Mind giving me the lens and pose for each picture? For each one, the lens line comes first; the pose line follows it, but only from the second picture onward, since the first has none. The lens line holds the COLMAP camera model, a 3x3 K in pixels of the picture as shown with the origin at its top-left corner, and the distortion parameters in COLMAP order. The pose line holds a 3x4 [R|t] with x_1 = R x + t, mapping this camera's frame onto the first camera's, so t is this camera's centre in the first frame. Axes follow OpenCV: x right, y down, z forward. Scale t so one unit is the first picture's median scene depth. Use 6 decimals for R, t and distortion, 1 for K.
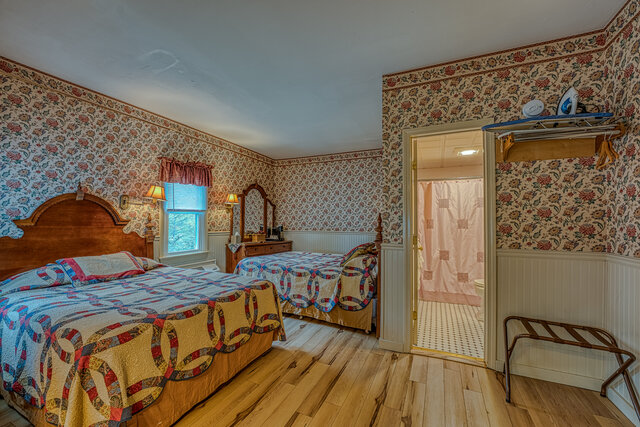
lens RADIAL K [[256.8, 0, 319.1], [0, 256.8, 215.7], [0, 0, 1]] dist [-0.025647, 0.000902]
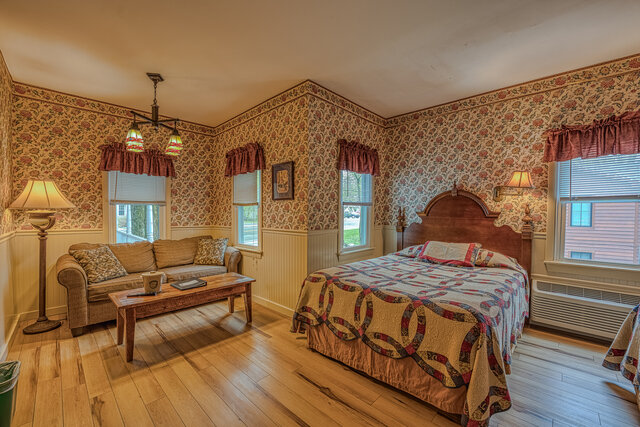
lens RADIAL K [[256.8, 0, 319.1], [0, 256.8, 215.7], [0, 0, 1]] dist [-0.025647, 0.000902]
pose [[-0.318783, 0.009897, -0.947776, 0.430916], [0.014190, 0.999883, 0.005668, 0.017258], [0.947721, -0.011642, -0.318887, 0.781652]]
